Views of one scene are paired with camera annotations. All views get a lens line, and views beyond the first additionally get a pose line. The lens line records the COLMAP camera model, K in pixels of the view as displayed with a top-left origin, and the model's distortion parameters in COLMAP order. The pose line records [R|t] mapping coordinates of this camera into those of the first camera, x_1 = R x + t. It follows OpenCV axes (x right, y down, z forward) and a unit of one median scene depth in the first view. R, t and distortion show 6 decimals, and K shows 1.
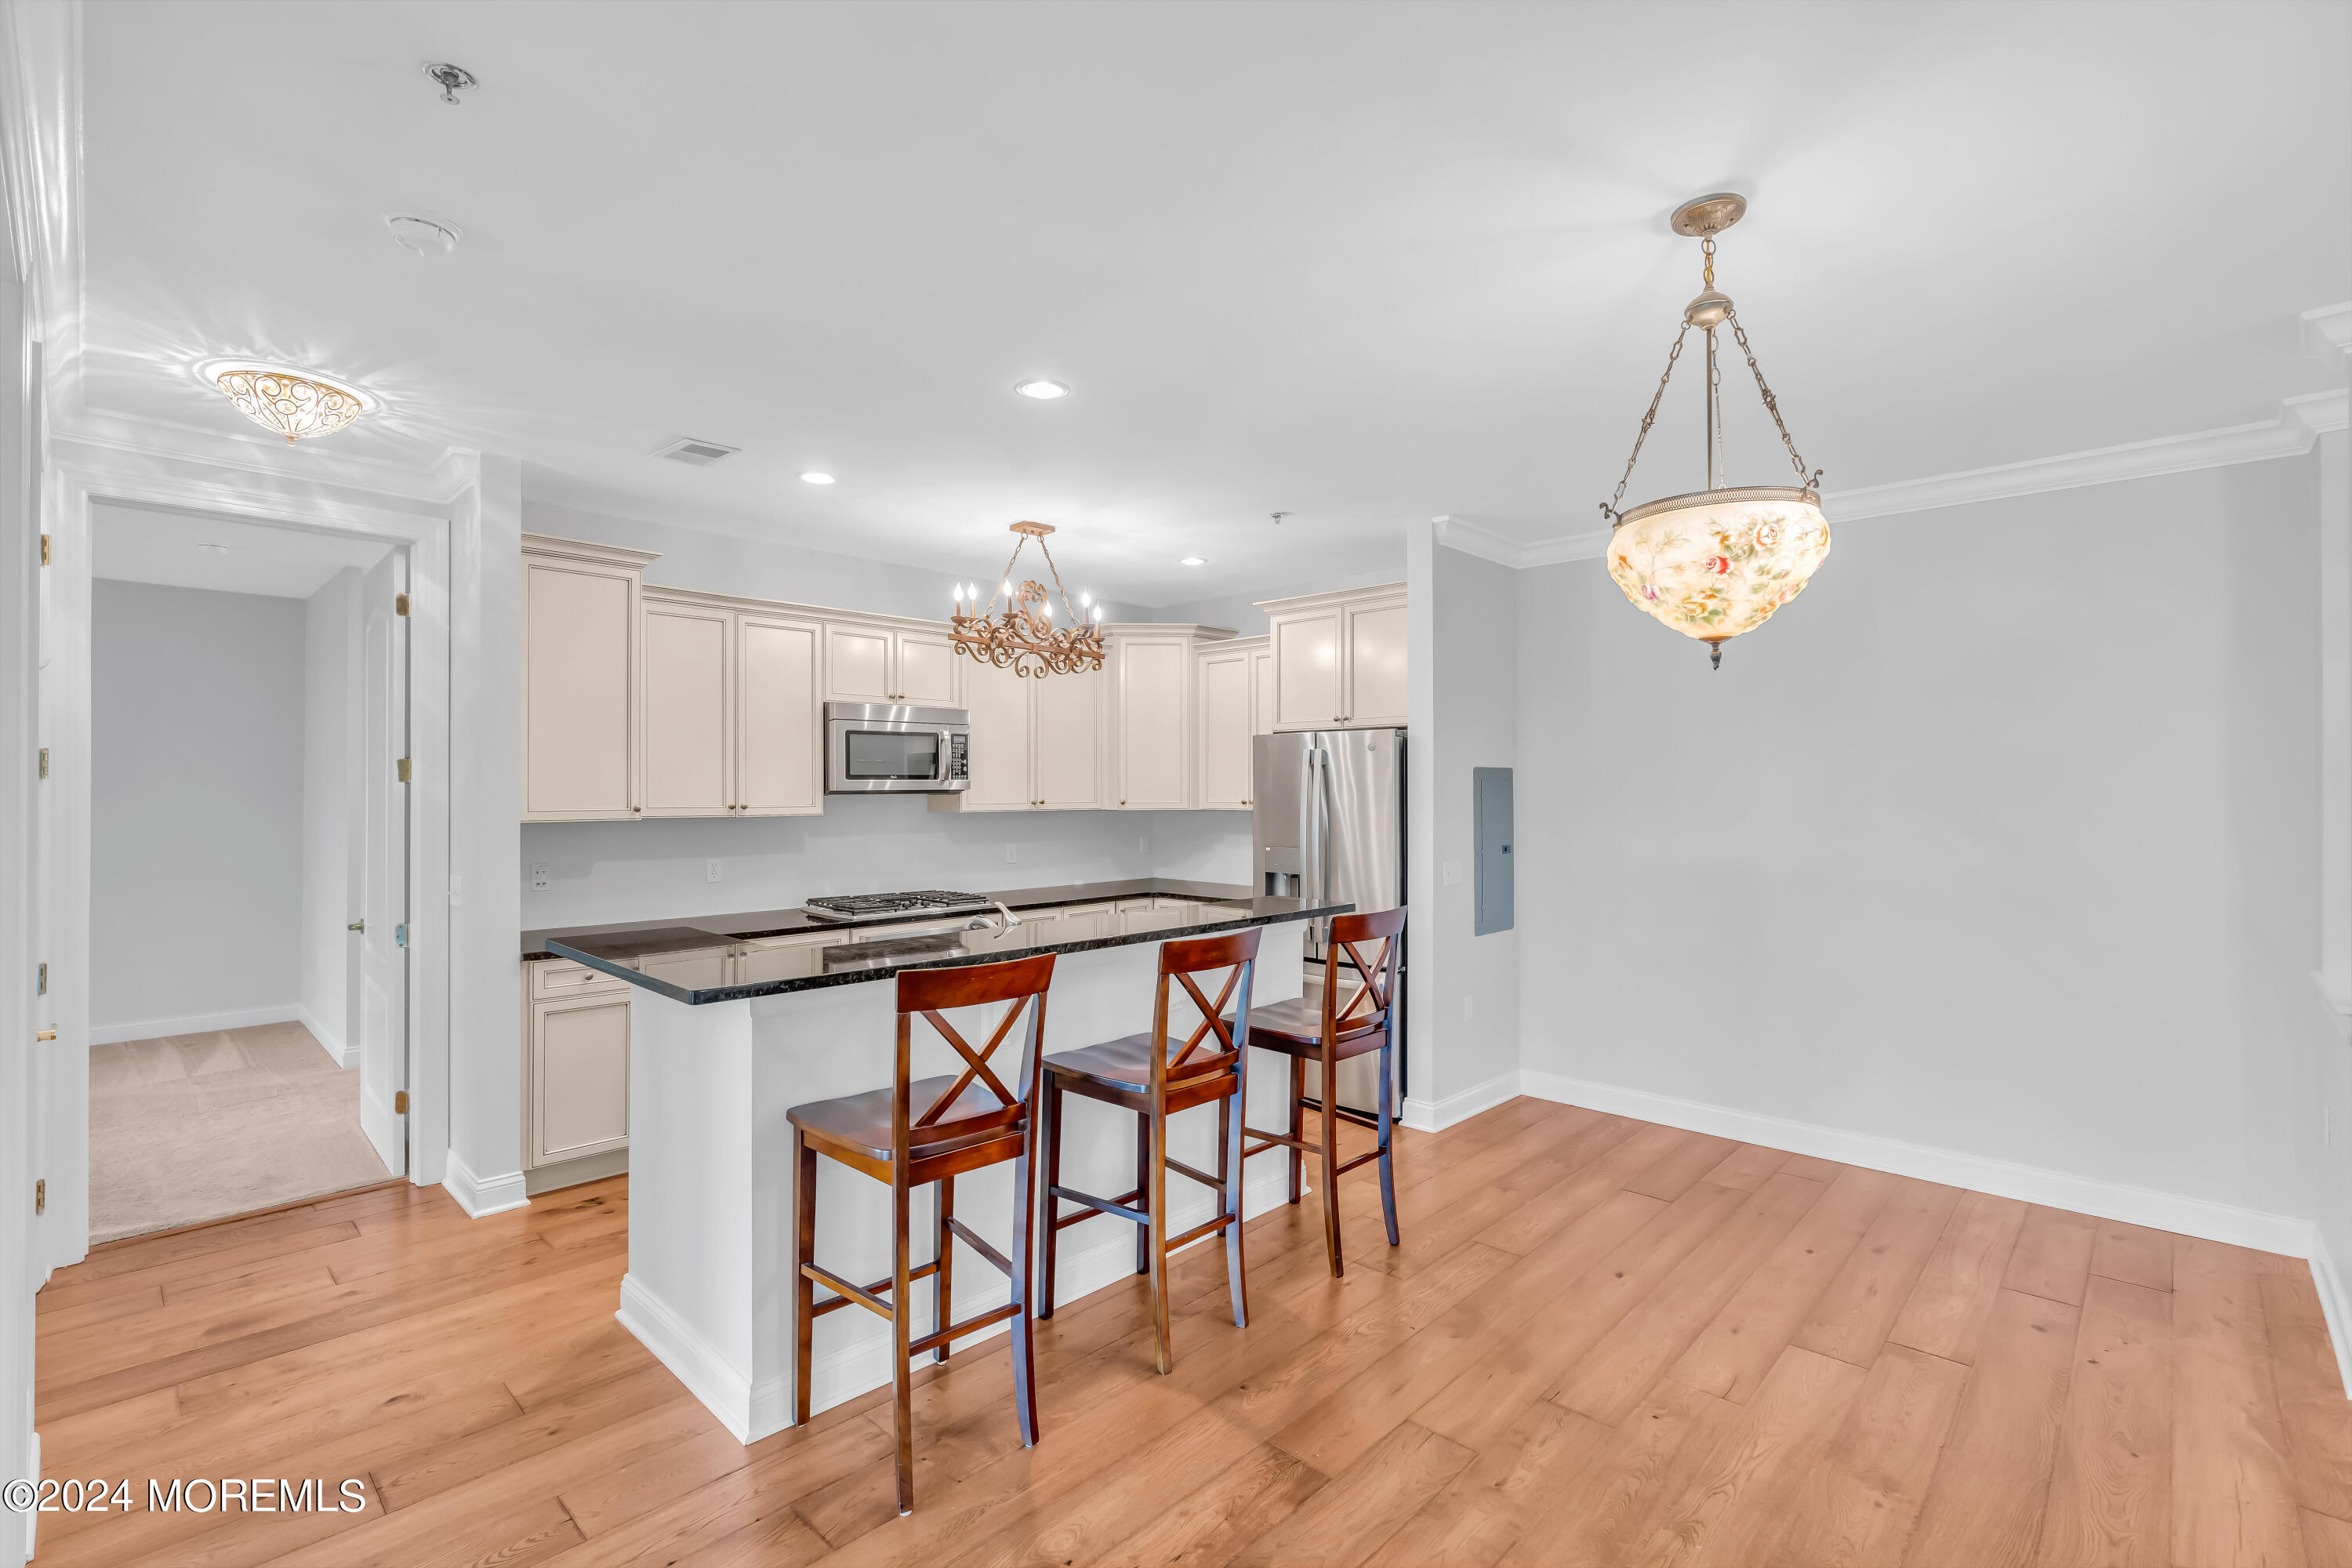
lens RADIAL K [[1051.8, 0, 1180.7], [0, 1051.8, 783.1], [0, 0, 1]] dist [-0.014757, 0.004726]
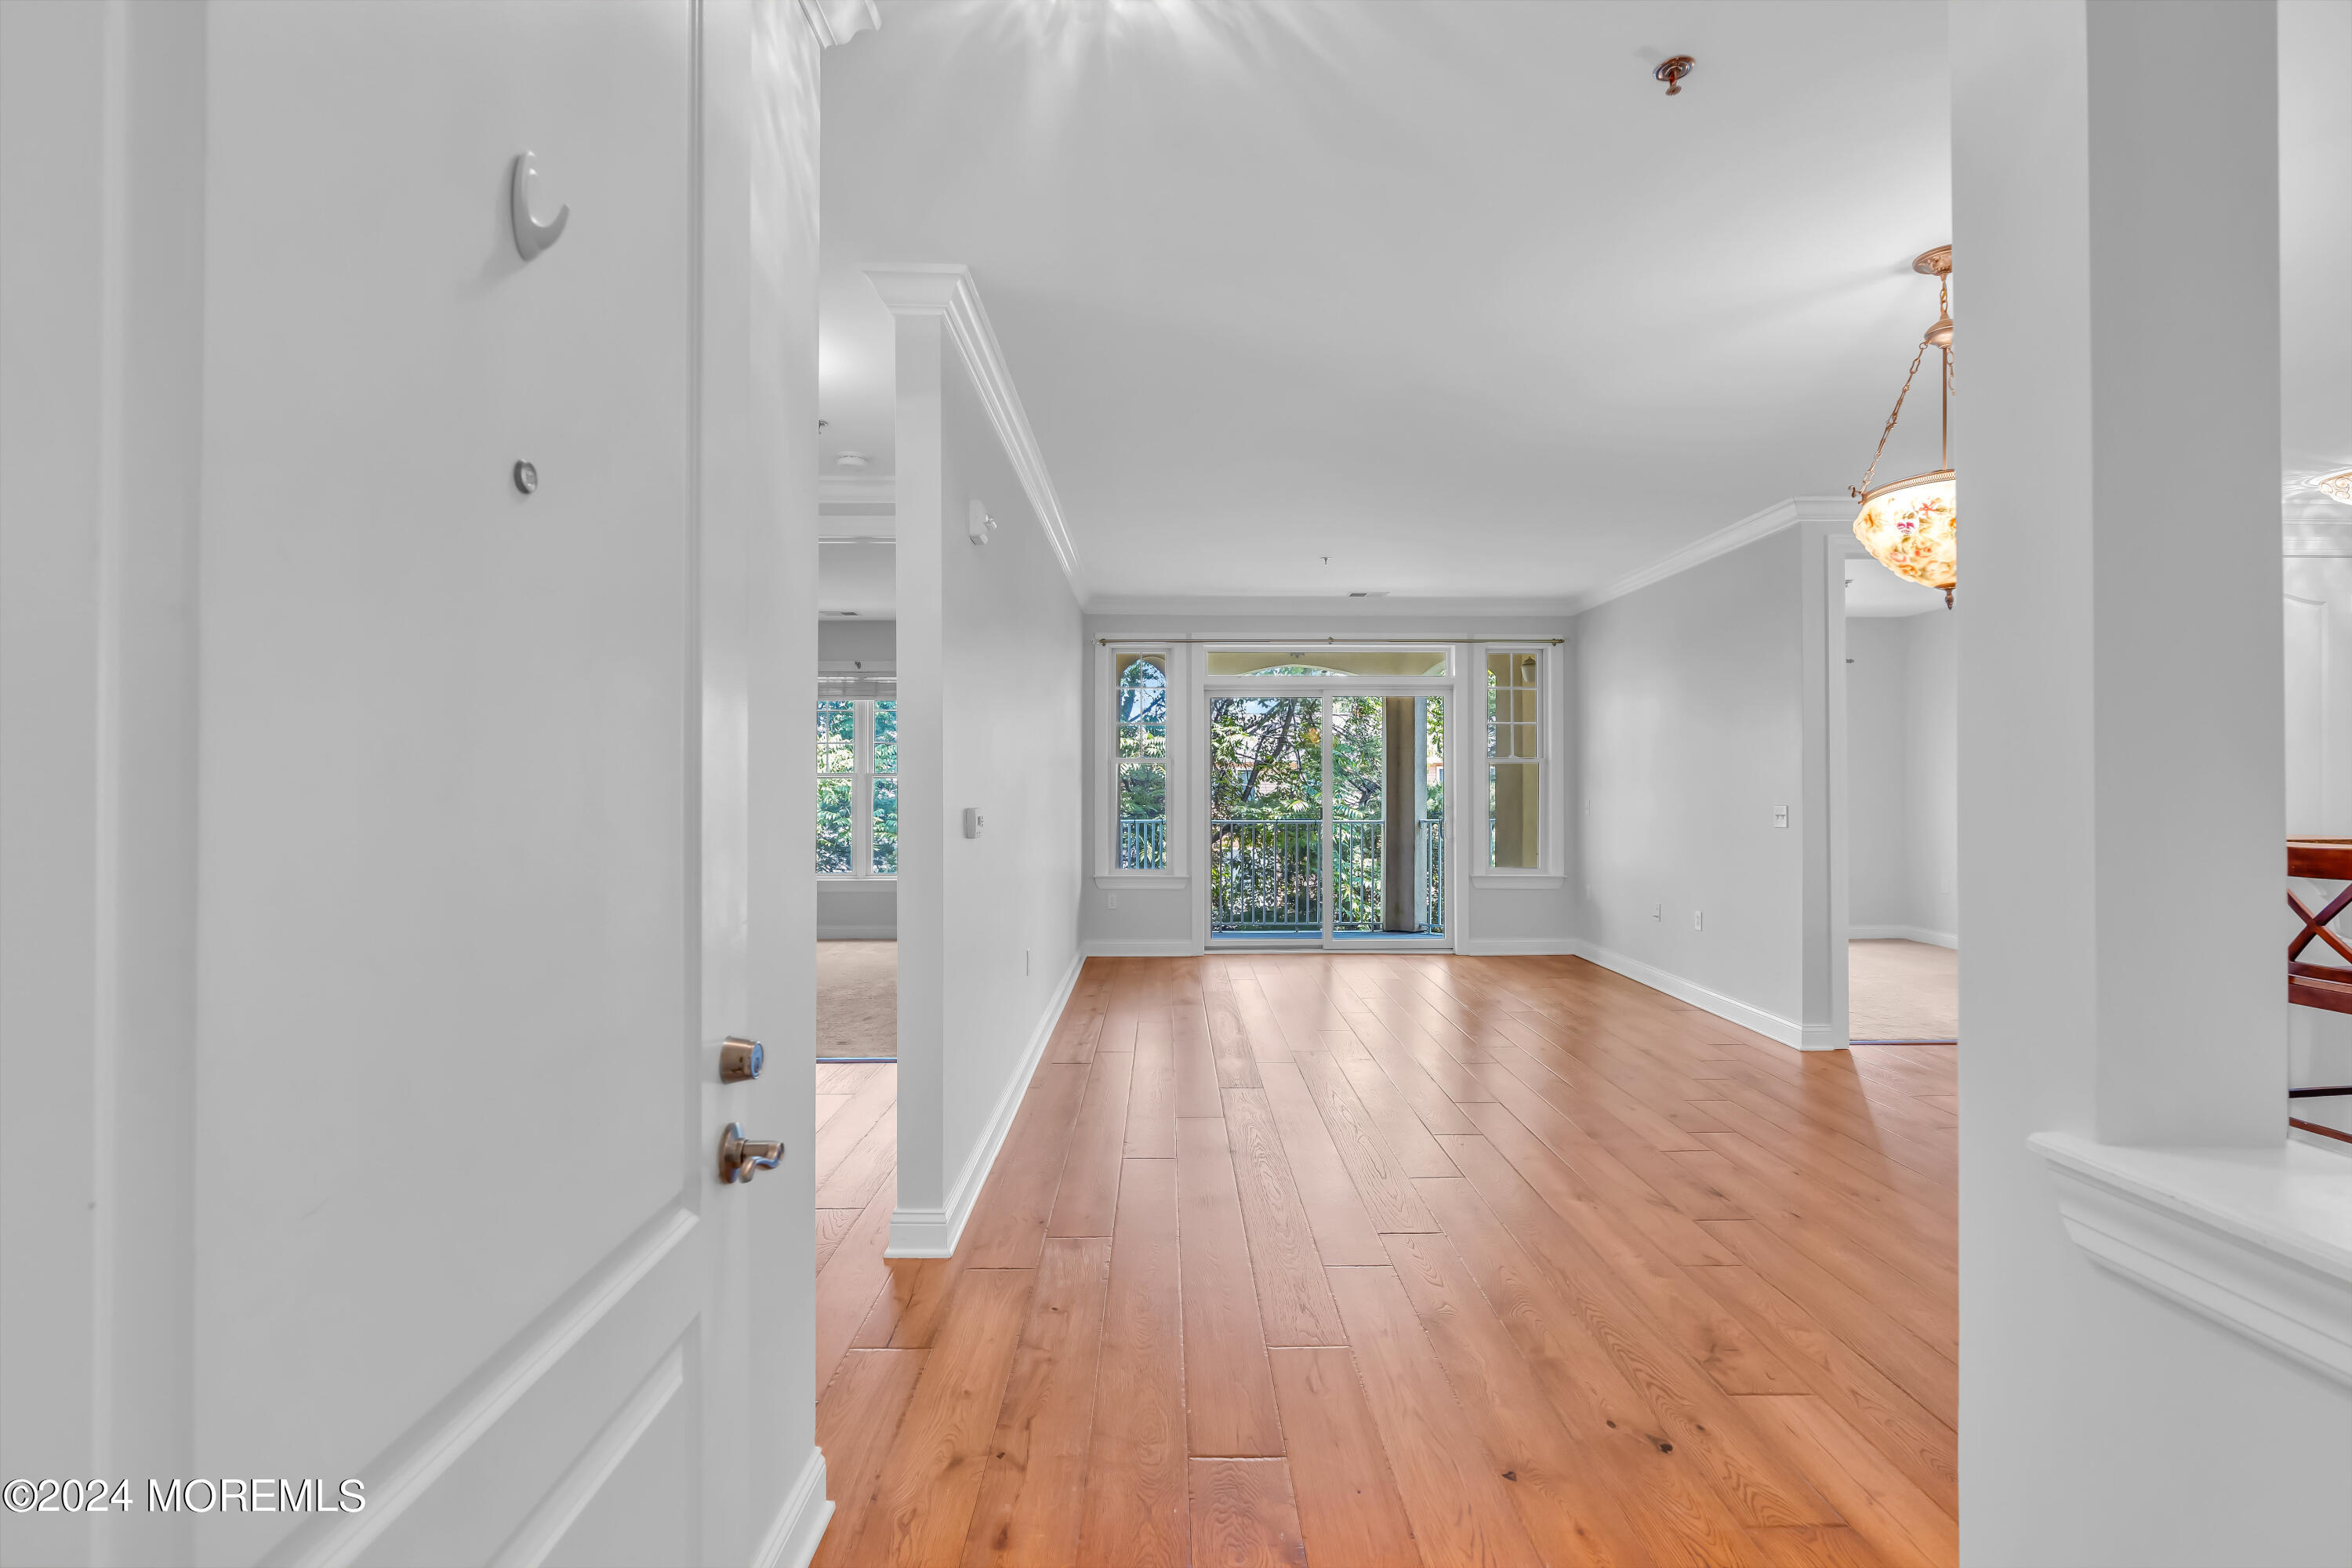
lens RADIAL K [[1051.8, 0, 1180.7], [0, 1051.8, 783.1], [0, 0, 1]] dist [-0.014757, 0.004726]
pose [[-0.713218, -0.005441, -0.700921, 1.110039], [0.004943, 0.999906, -0.012792, 0.062017], [0.700925, -0.012588, -0.713124, 0.667925]]
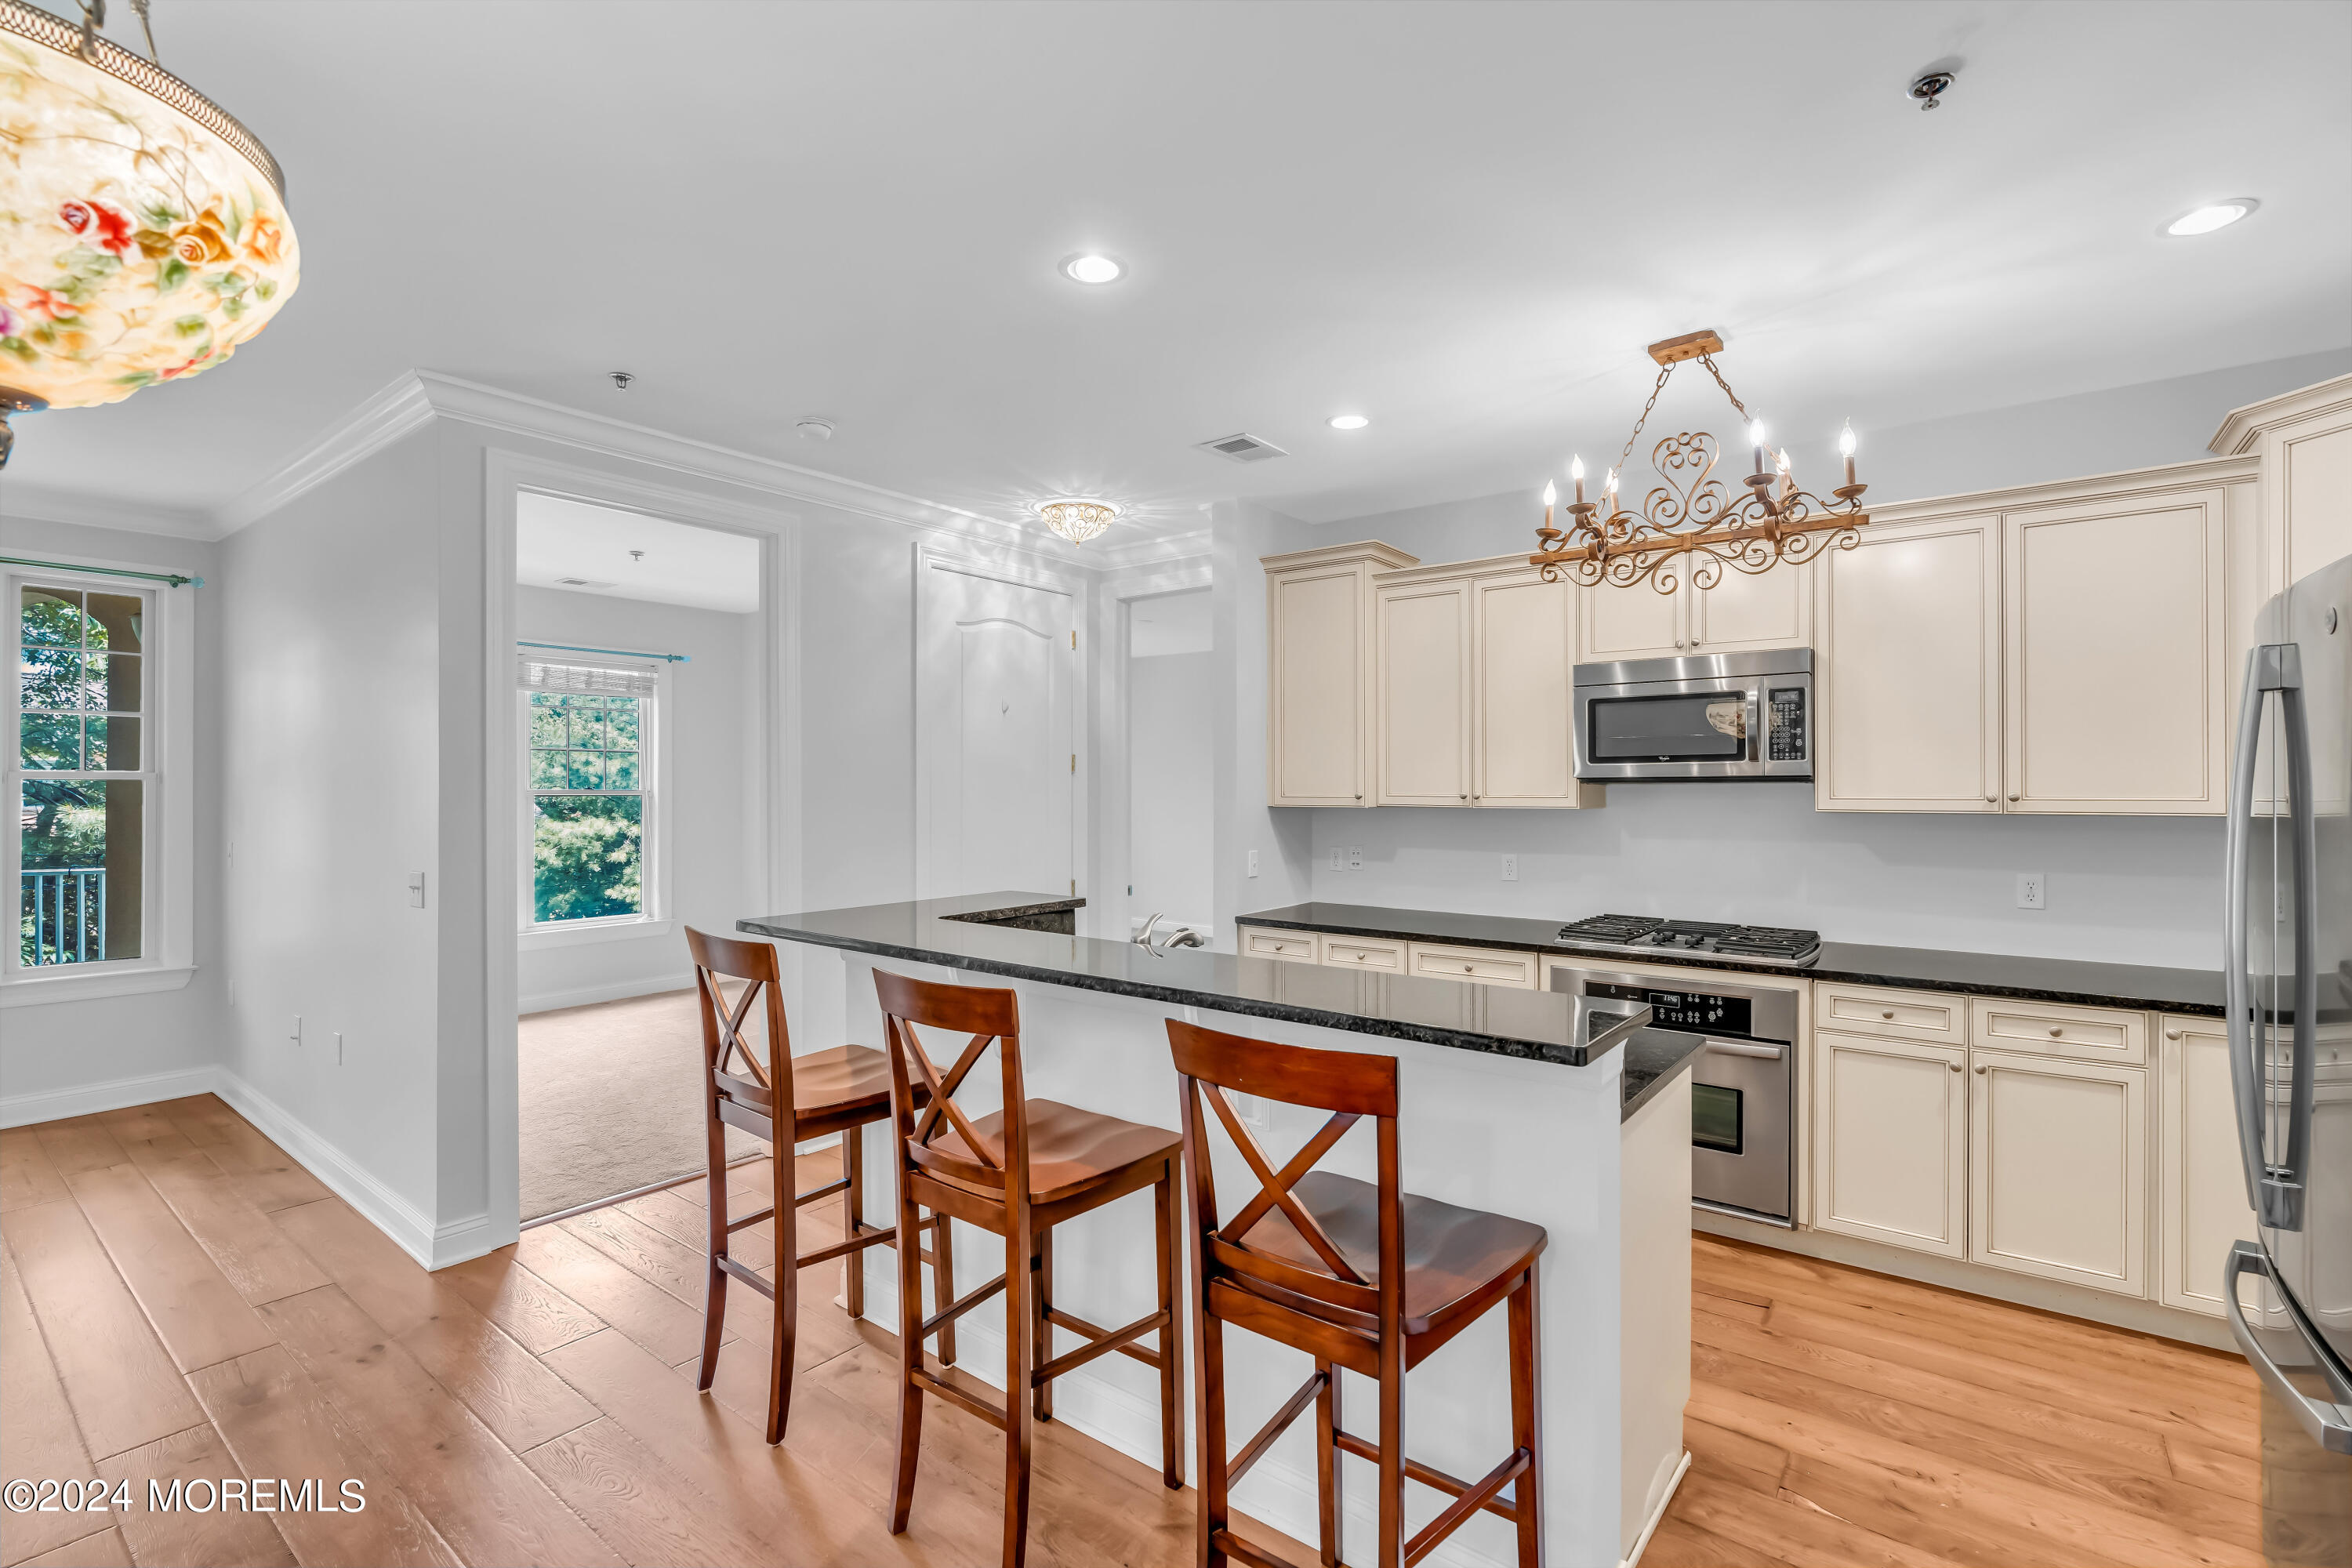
lens RADIAL K [[1066.0, 0, 1180.8], [0, 1066.0, 783.8], [0, 0, 1]] dist [-0.017474, 0.006520]
pose [[0.107197, -0.000928, -0.994237, 0.526452], [0.006589, 0.999978, -0.000223, 0.012009], [0.994216, -0.006527, 0.107201, 0.763454]]
